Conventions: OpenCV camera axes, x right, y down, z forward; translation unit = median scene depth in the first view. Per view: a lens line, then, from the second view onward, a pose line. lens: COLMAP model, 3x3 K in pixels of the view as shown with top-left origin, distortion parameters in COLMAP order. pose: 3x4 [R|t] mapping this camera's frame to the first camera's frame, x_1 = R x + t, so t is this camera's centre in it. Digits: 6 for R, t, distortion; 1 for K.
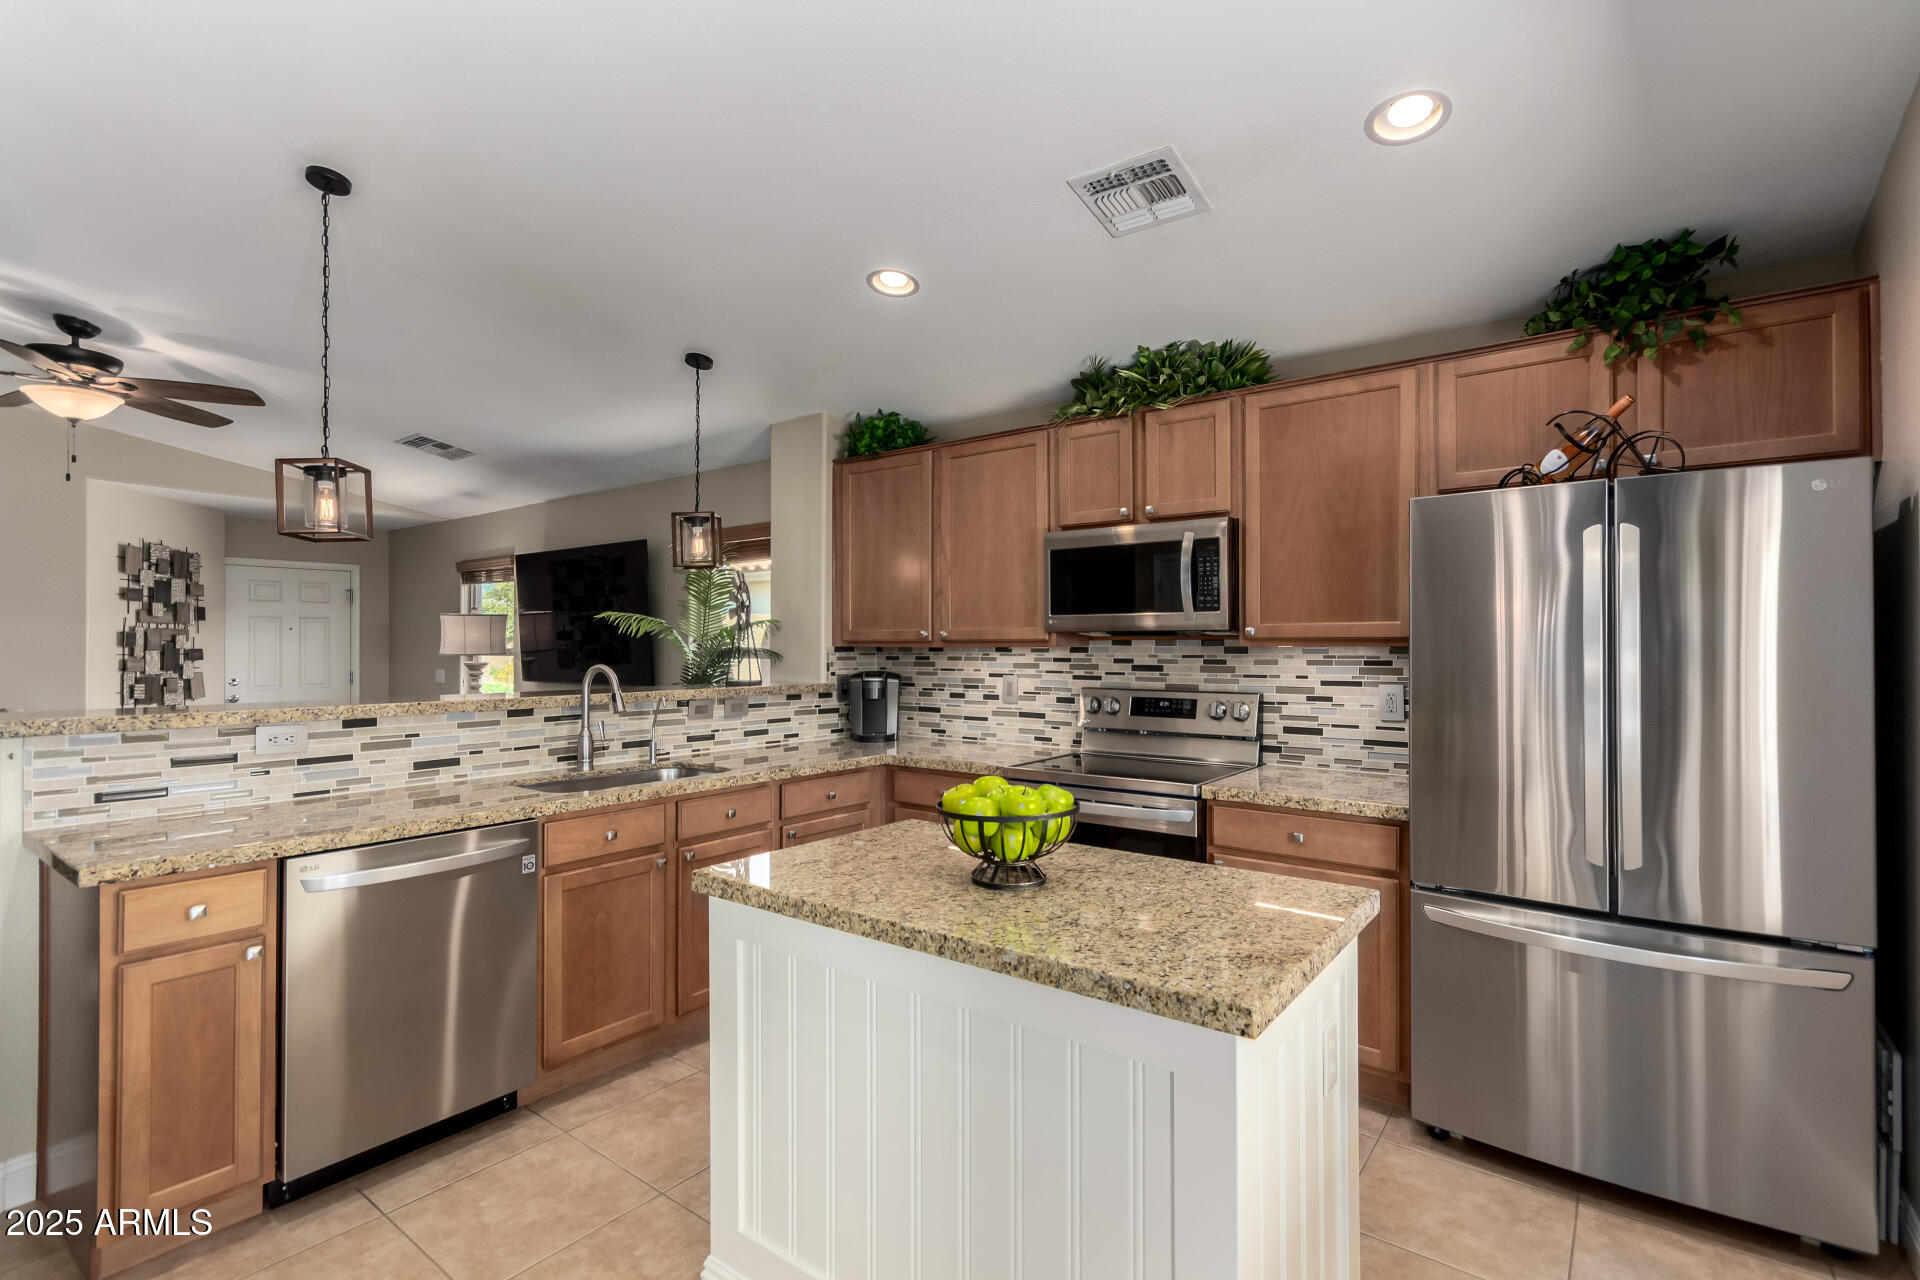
lens RADIAL K [[893.3, 0, 960.0], [0, 893.3, 640.0], [0, 0, 1]] dist [0.004530, 0.000656]
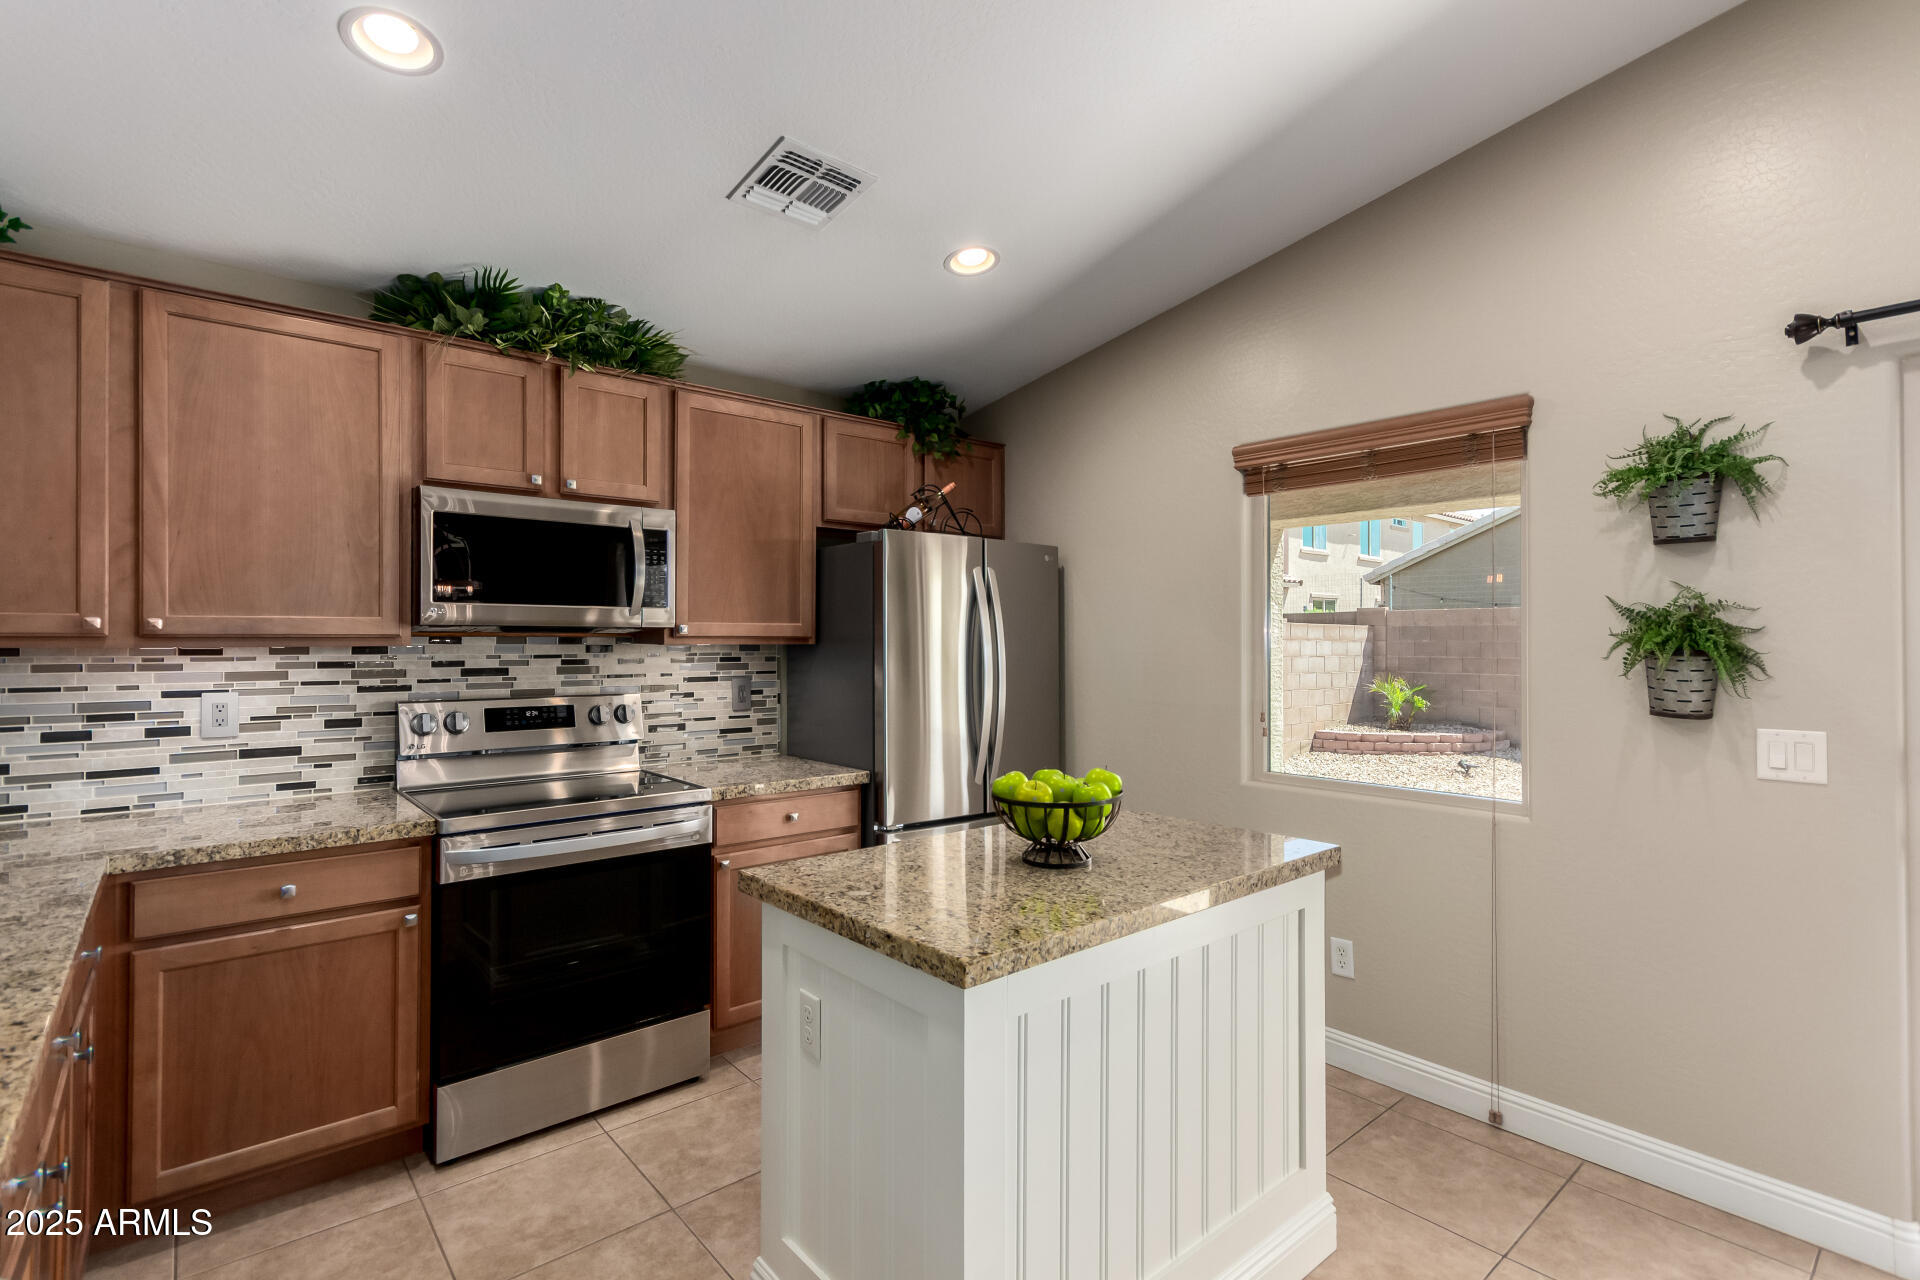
lens RADIAL K [[893.3, 0, 960.0], [0, 893.3, 640.0], [0, 0, 1]] dist [0.004530, 0.000656]
pose [[0.215184, 0.003039, 0.976569, -0.488225], [-0.006428, 0.999978, -0.001695, 0.001378], [-0.976552, -0.005912, 0.215199, 0.416622]]
